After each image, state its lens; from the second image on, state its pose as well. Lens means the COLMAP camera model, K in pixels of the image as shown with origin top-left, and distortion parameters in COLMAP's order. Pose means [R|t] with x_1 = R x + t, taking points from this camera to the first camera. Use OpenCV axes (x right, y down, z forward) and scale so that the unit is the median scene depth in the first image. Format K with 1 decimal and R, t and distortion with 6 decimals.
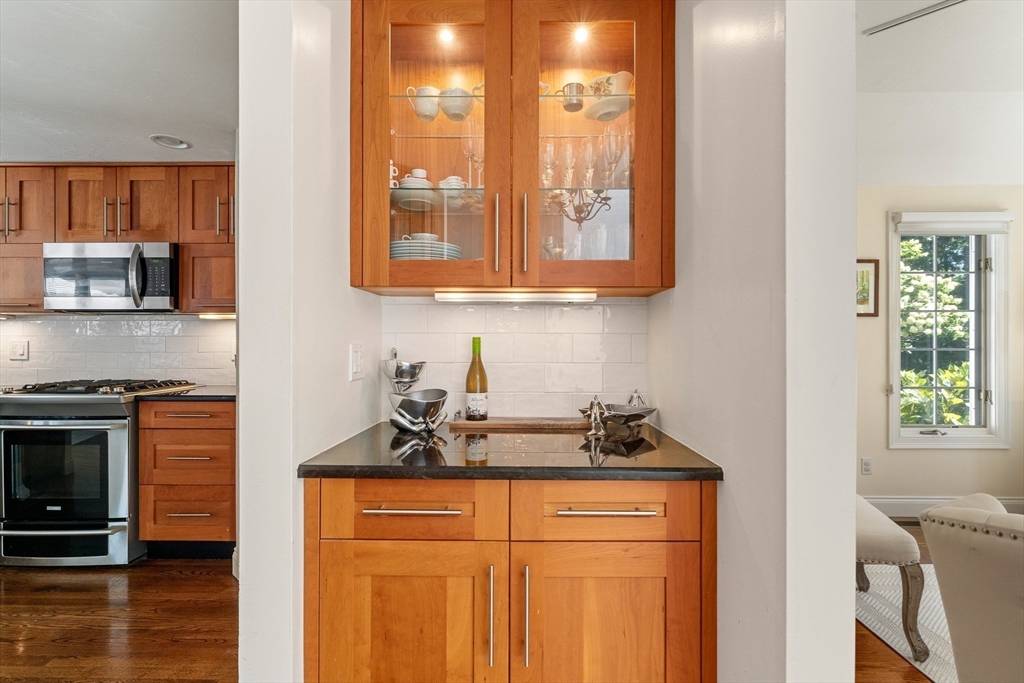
lens RADIAL K [[475.3, 0, 512.4], [0, 475.3, 345.4], [0, 0, 1]] dist [0.003171, -0.000204]
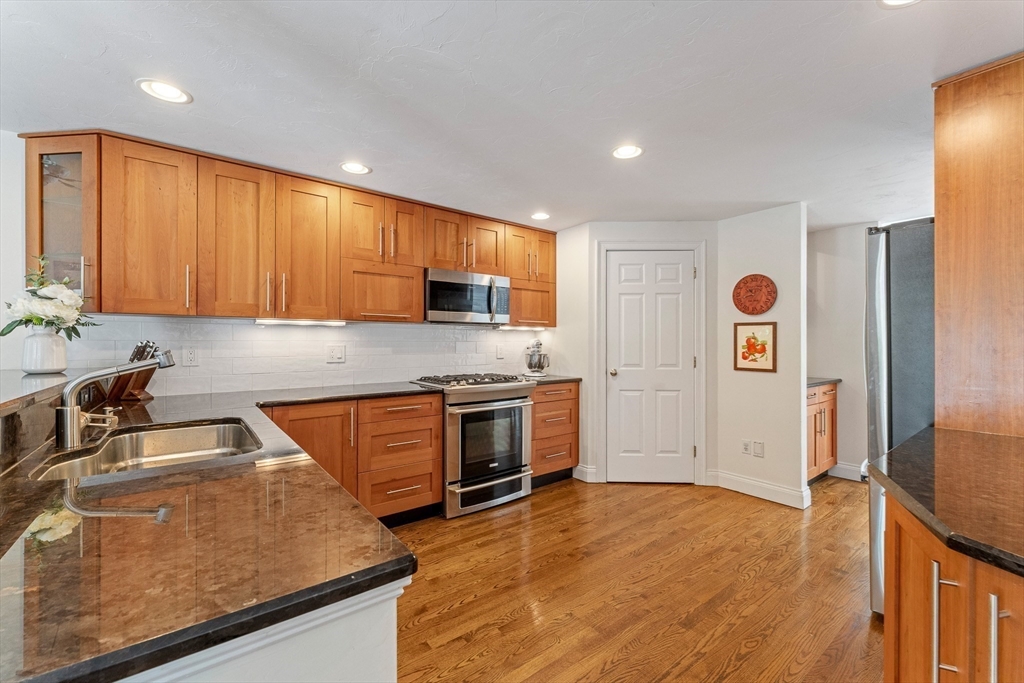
lens RADIAL K [[418.2, 0, 514.1], [0, 418.2, 347.3], [0, 0, 1]] dist [-0.000306, 0.000265]
pose [[0.775832, -0.003571, 0.630930, -1.677124], [0.008263, 0.999956, -0.004501, 0.002390], [-0.630886, 0.008705, 0.775827, 0.005527]]
